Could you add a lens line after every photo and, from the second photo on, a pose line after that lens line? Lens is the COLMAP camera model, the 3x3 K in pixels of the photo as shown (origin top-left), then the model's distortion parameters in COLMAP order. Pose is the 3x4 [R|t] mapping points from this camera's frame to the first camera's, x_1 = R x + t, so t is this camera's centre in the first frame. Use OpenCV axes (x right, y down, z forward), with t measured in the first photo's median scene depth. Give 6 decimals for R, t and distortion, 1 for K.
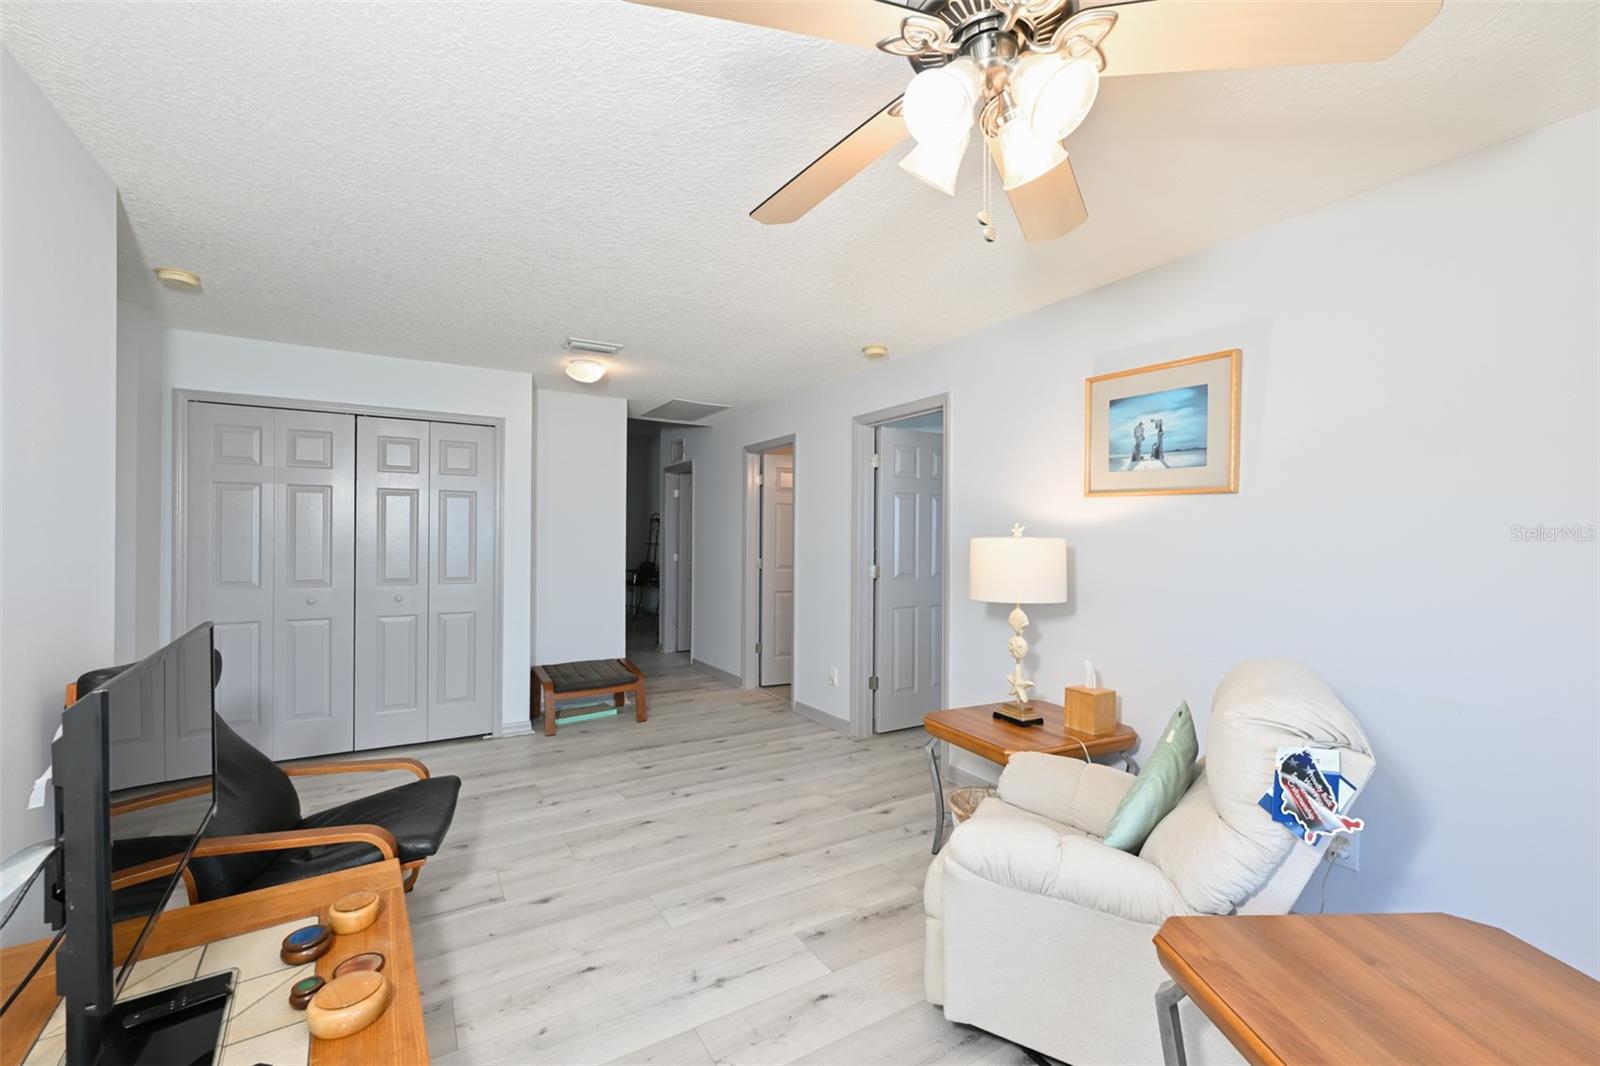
lens RADIAL K [[663.2, 0, 814.7], [0, 663.2, 536.5], [0, 0, 1]] dist [-0.001876, -0.000057]
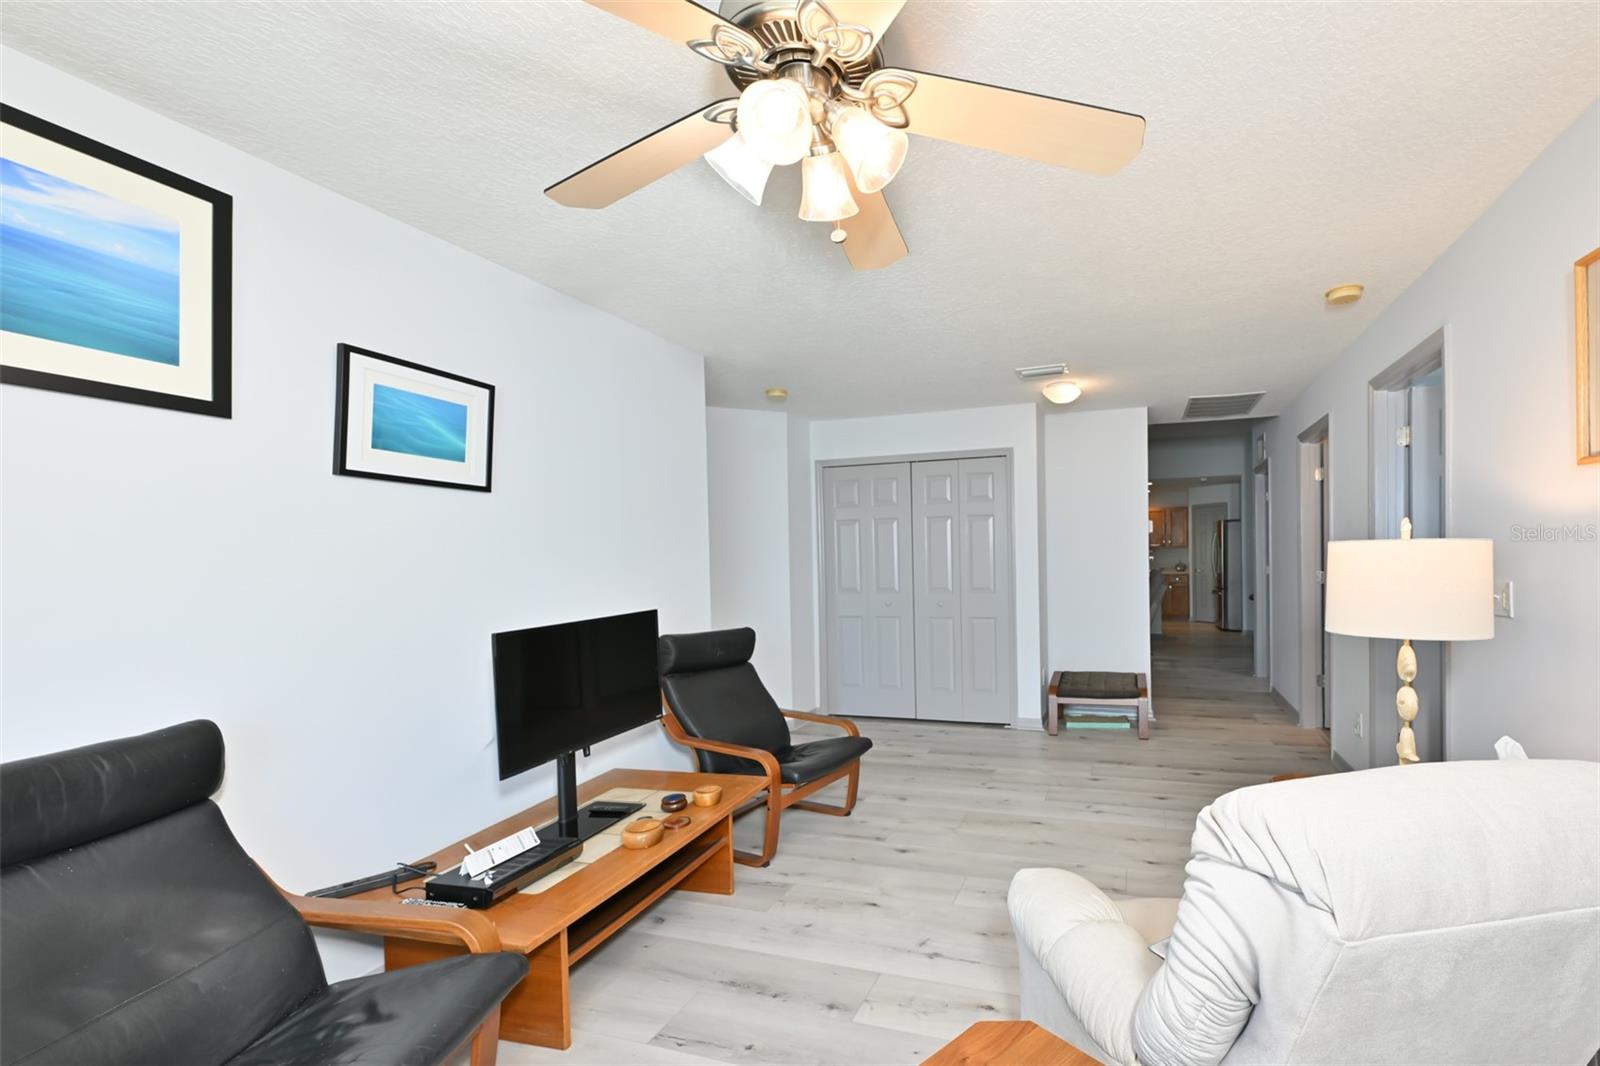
lens RADIAL K [[687.0, 0, 921.2], [0, 687.0, 565.5], [0, 0, 1]] dist [-0.001704, -0.000205]
pose [[0.663633, -0.008834, -0.748006, 0.367055], [0.027829, 0.999530, 0.012885, 0.003026], [0.747540, -0.029367, 0.663567, 0.124729]]
